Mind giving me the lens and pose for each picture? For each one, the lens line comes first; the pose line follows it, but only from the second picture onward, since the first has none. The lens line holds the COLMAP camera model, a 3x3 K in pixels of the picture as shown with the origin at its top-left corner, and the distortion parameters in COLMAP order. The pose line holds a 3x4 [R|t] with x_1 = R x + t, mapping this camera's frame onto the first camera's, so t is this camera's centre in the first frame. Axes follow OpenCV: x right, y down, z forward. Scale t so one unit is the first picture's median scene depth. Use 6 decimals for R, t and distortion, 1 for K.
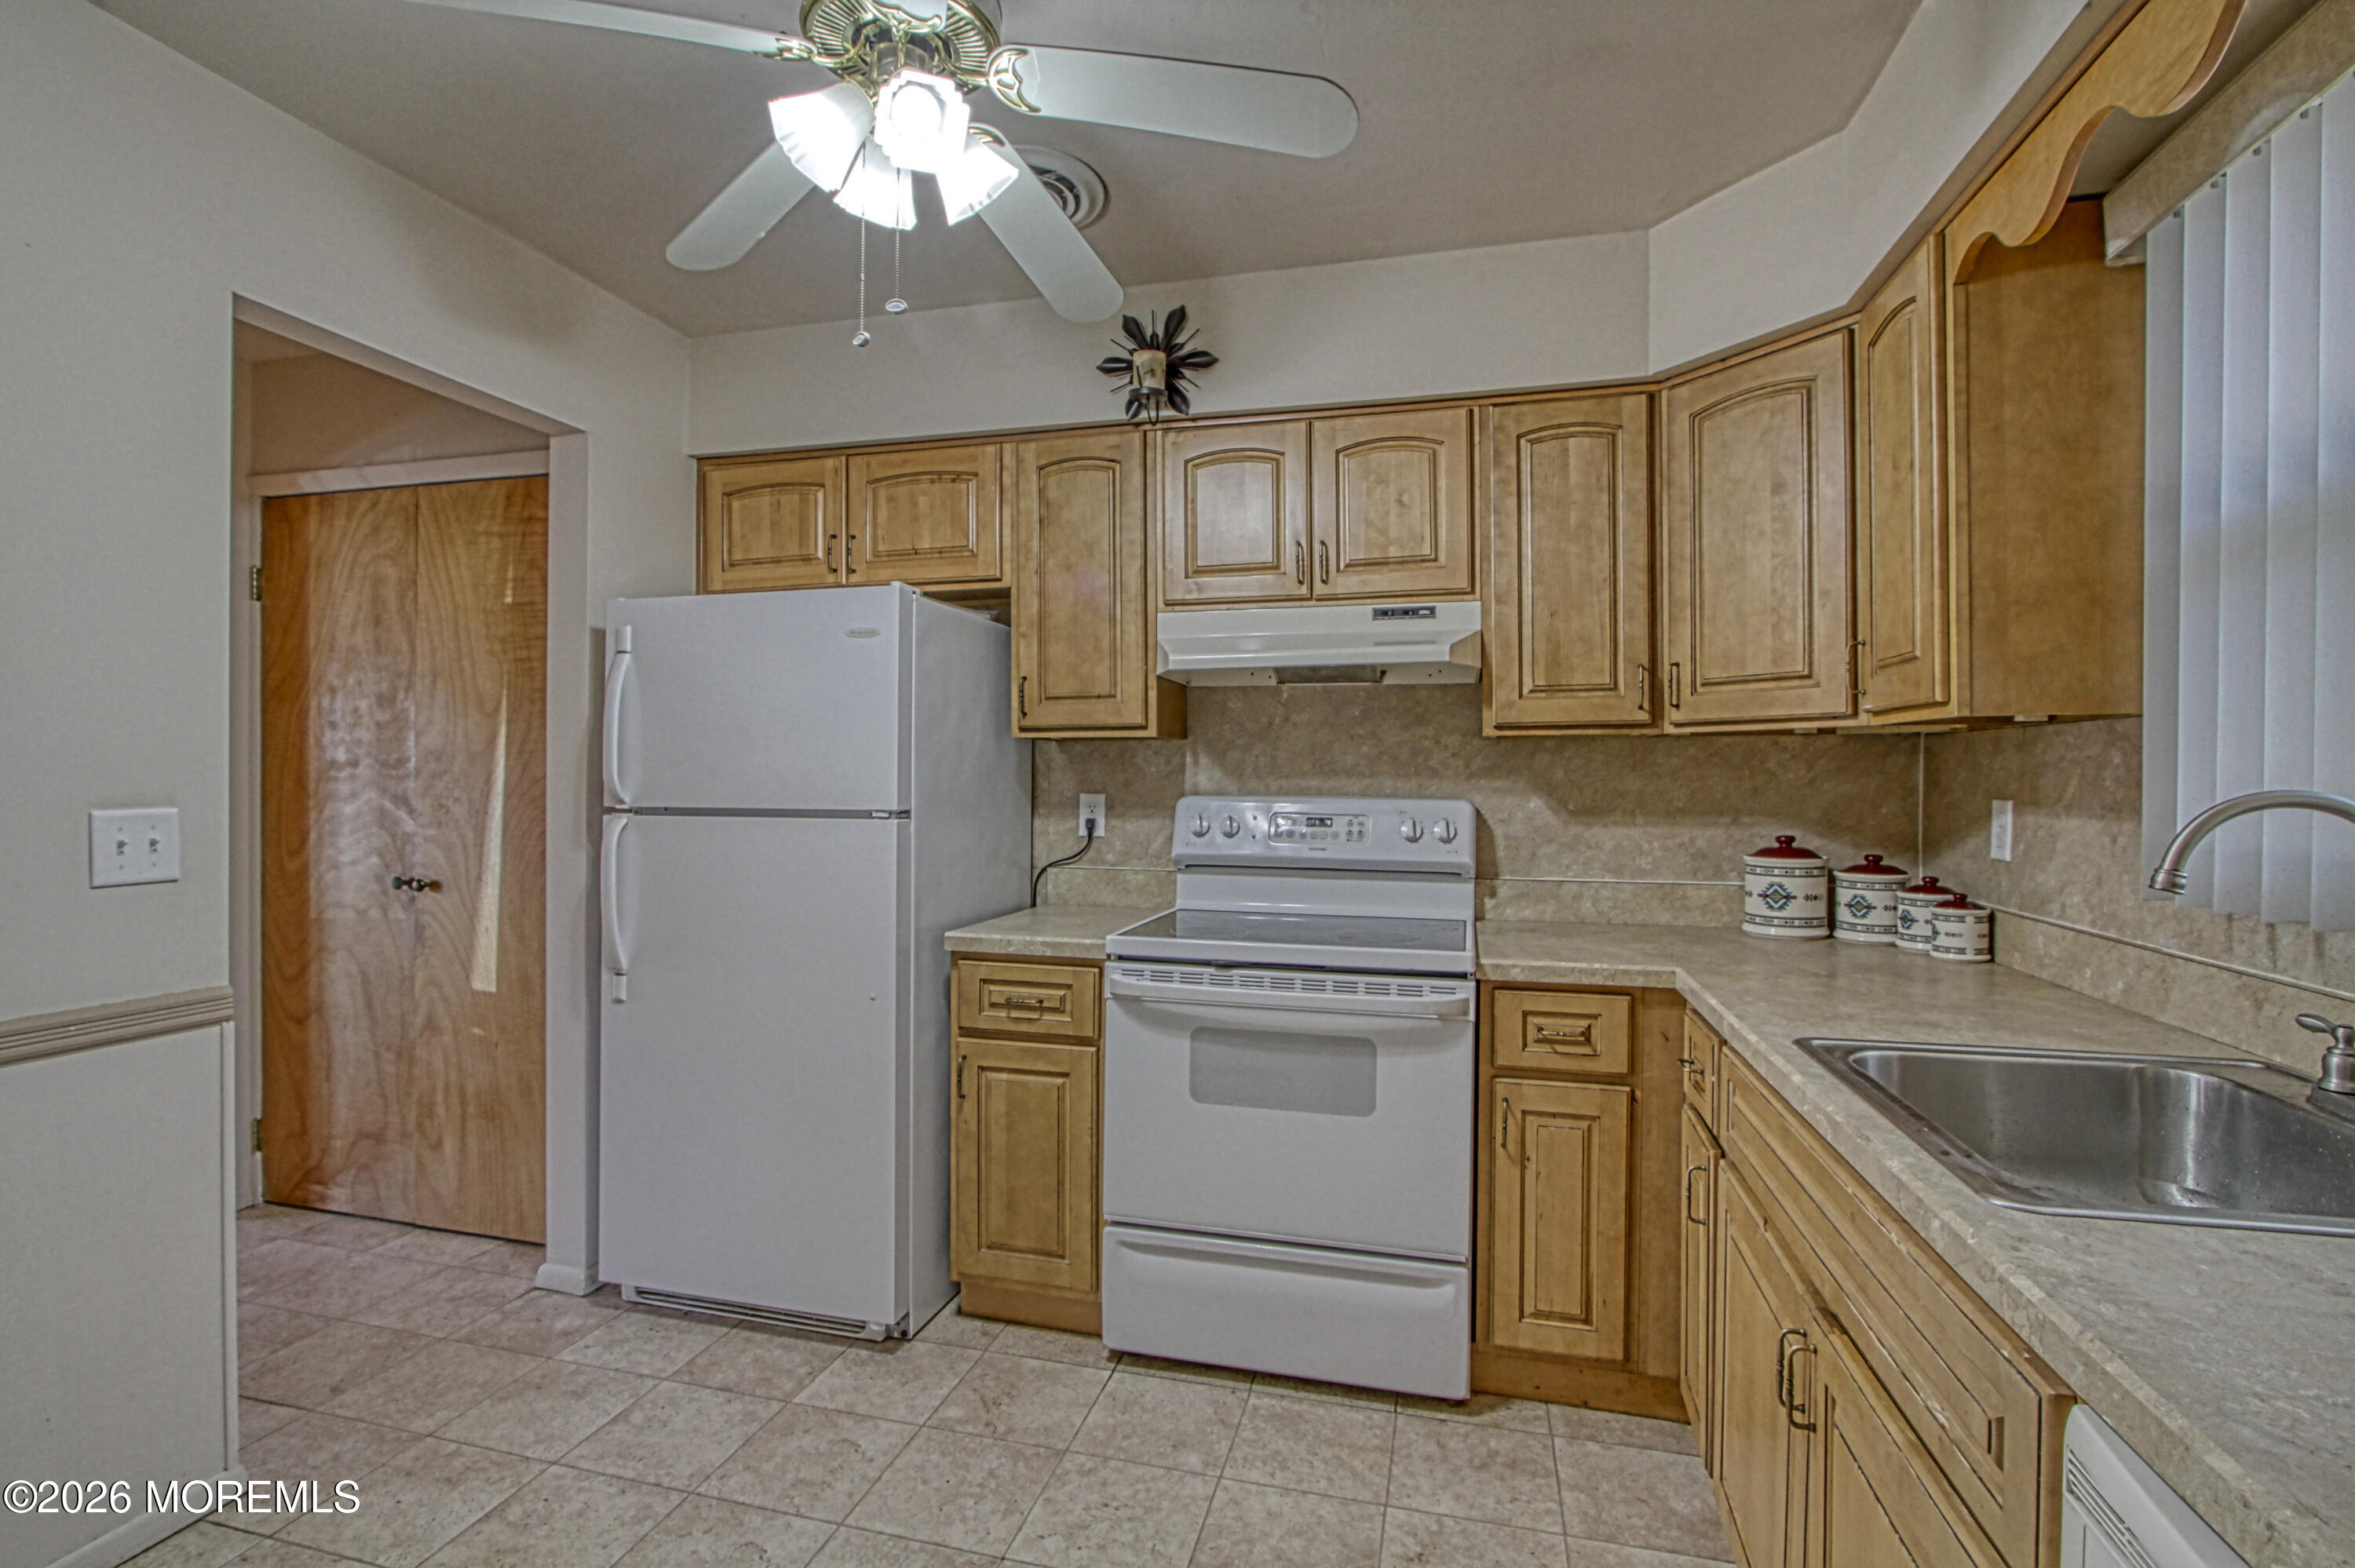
lens RADIAL K [[1129.2, 0, 1195.8], [0, 1129.2, 786.1], [0, 0, 1]] dist [-0.013084, 0.002555]
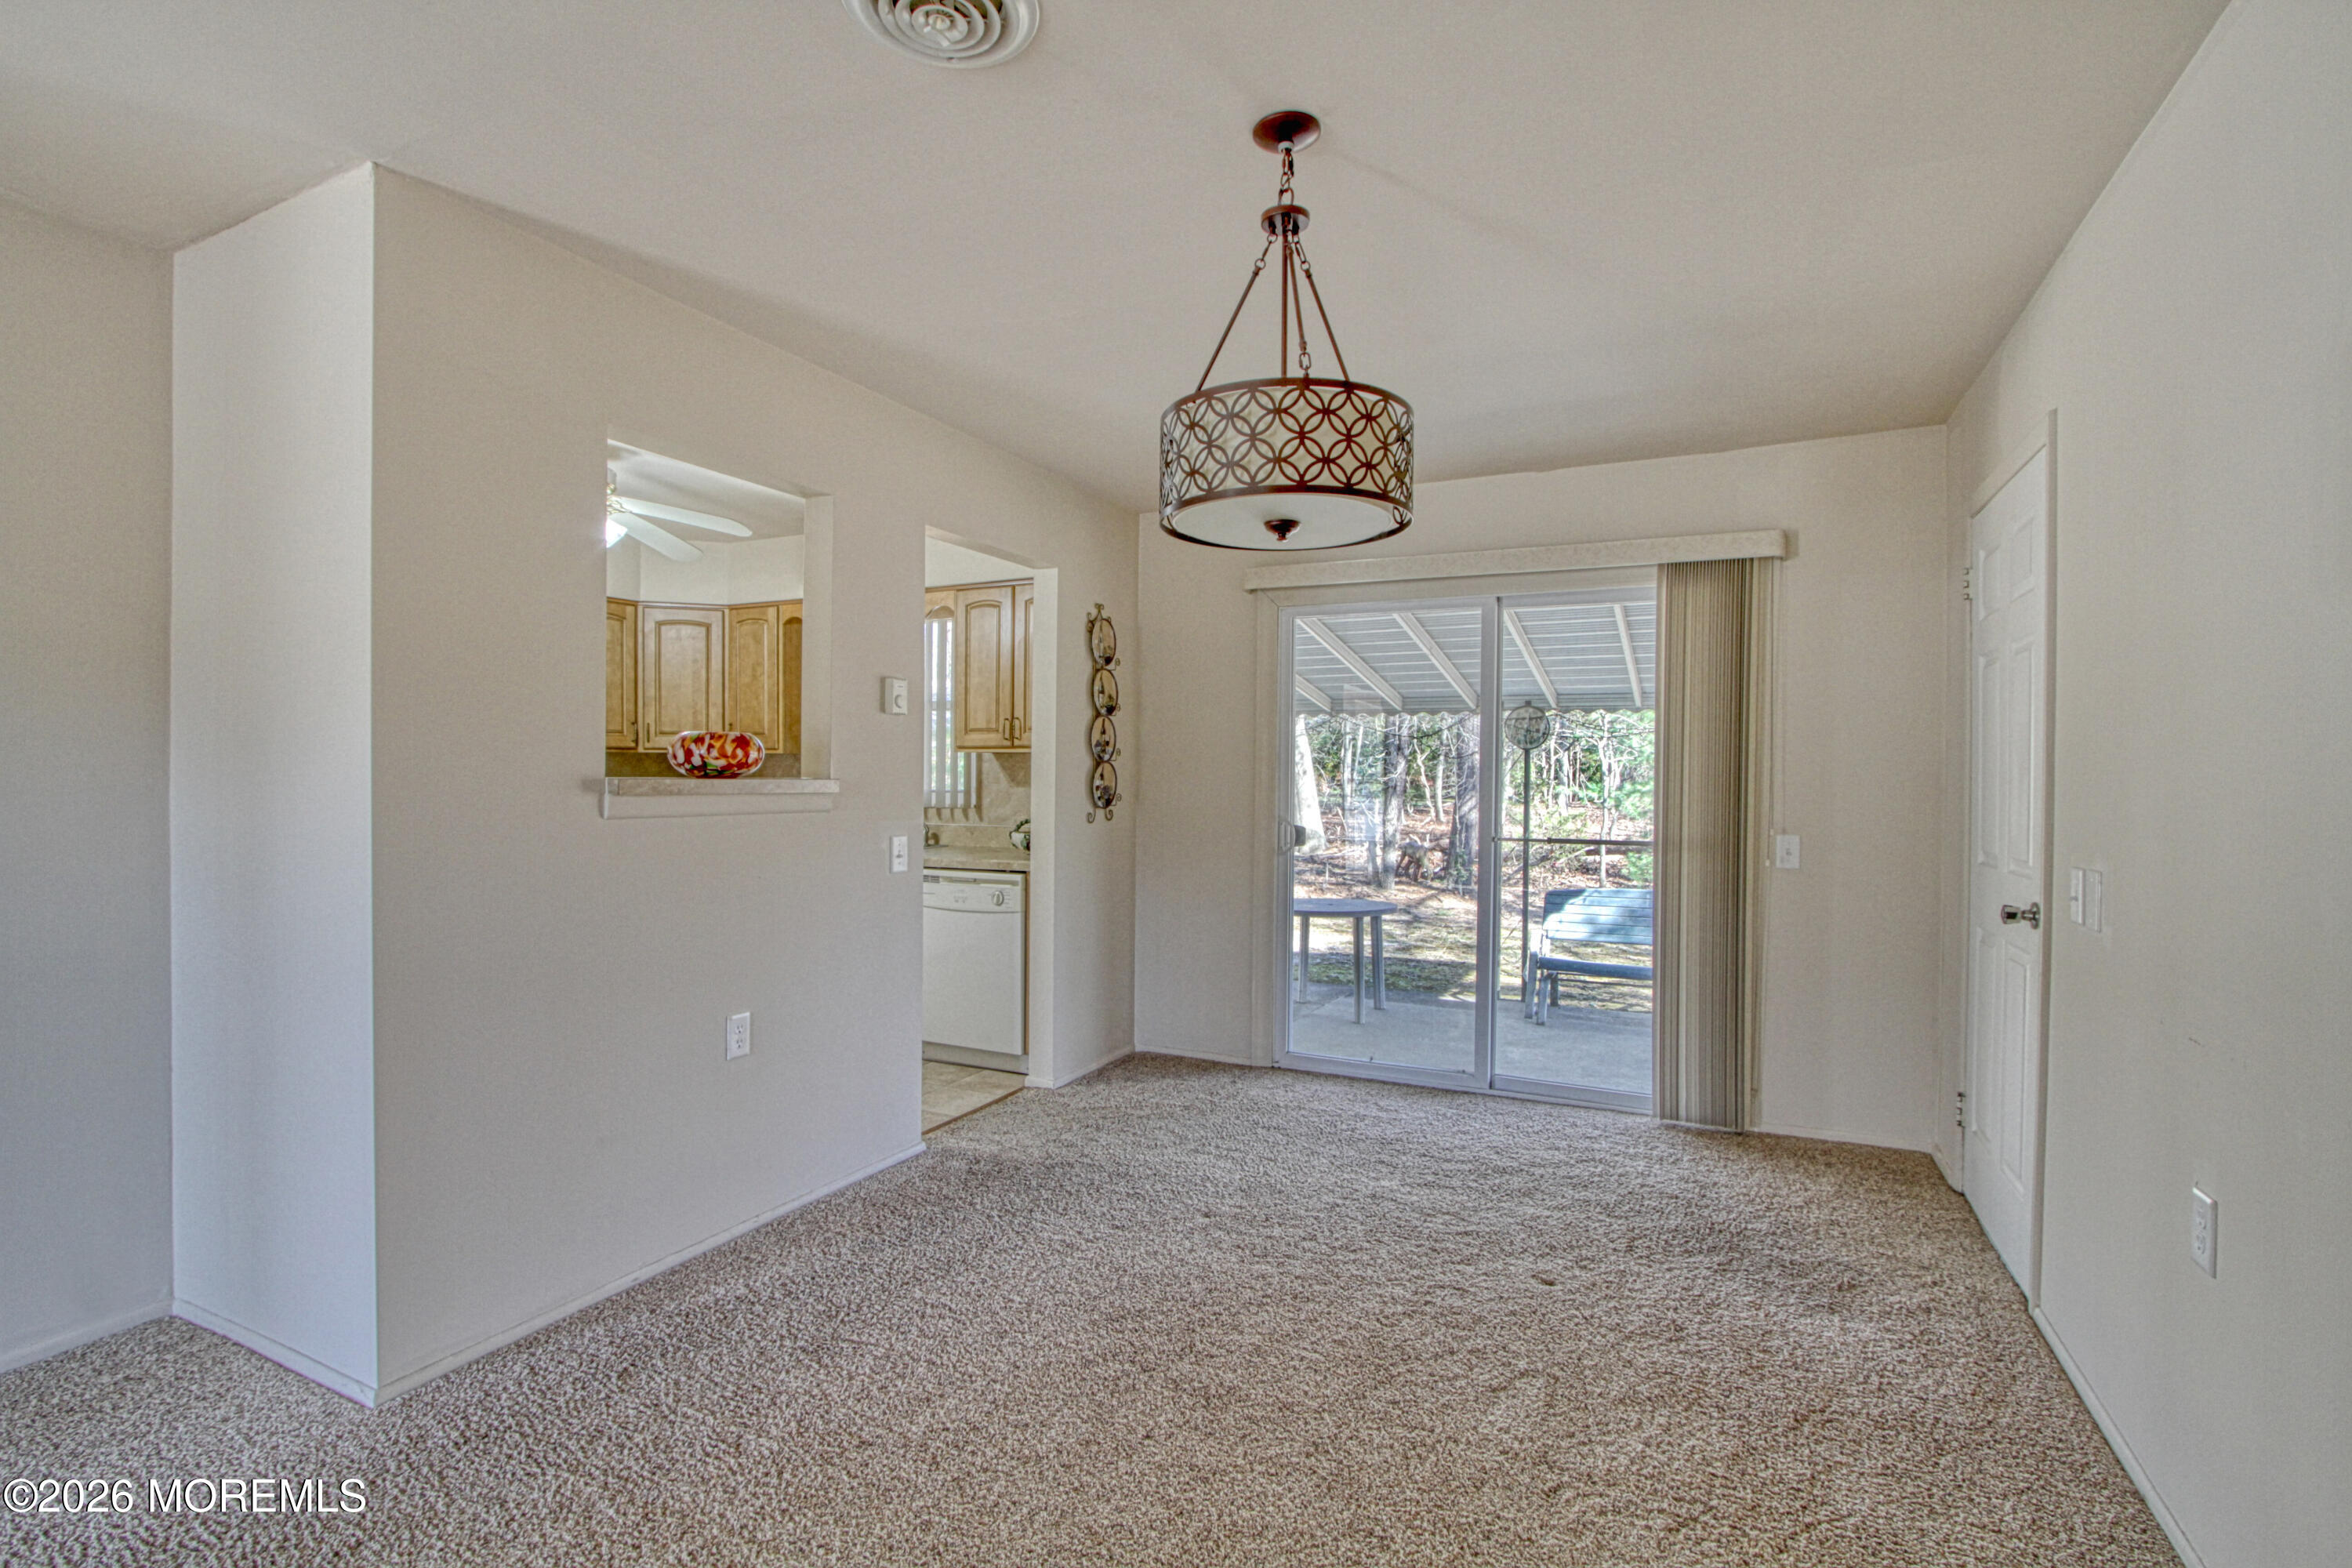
lens RADIAL K [[1127.9, 0, 1154.9], [0, 1127.9, 769.2], [0, 0, 1]] dist [-0.013084, 0.002555]
pose [[0.235061, -0.002384, 0.971978, -1.606824], [0.002228, 0.999996, 0.001914, -0.013008], [-0.971978, 0.001716, 0.235065, -0.597399]]
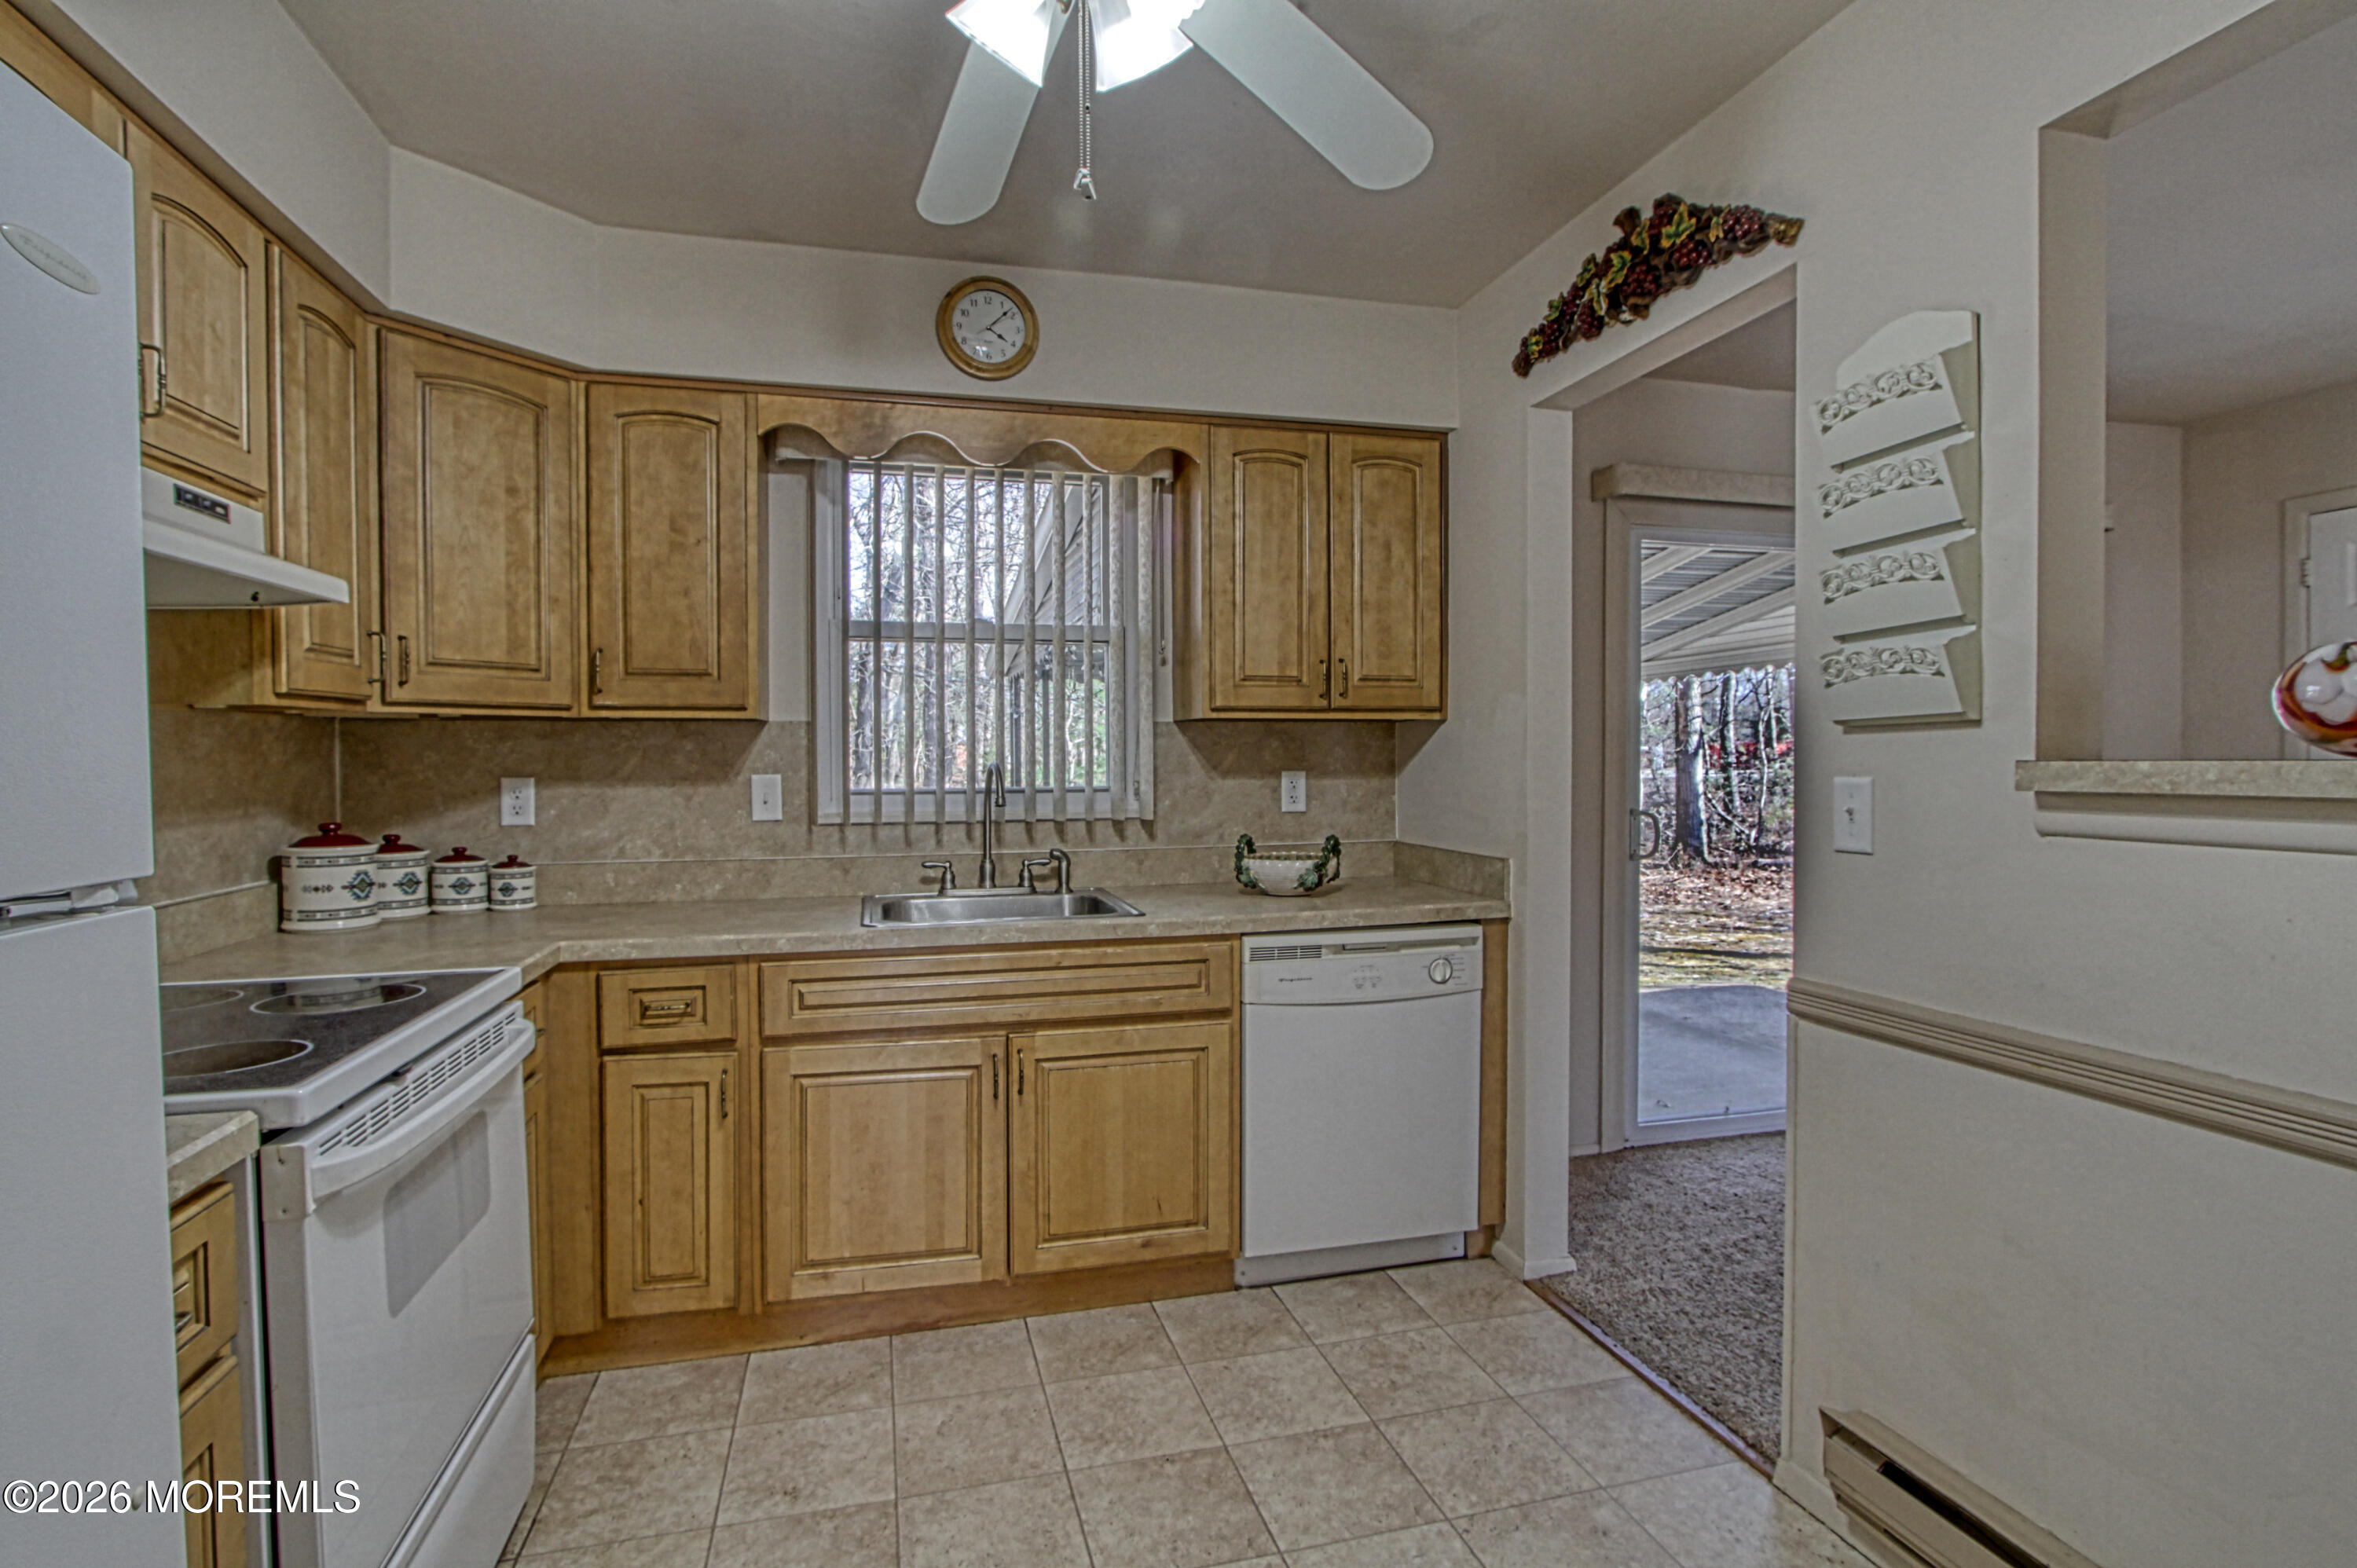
lens RADIAL K [[1130.3, 0, 1159.4], [0, 1130.3, 783.3], [0, 0, 1]] dist [-0.013084, 0.002555]
pose [[-0.464695, -0.022937, 0.885174, -0.654332], [0.010626, 0.999448, 0.031477, -0.011539], [-0.885407, 0.024033, -0.464194, 0.858230]]
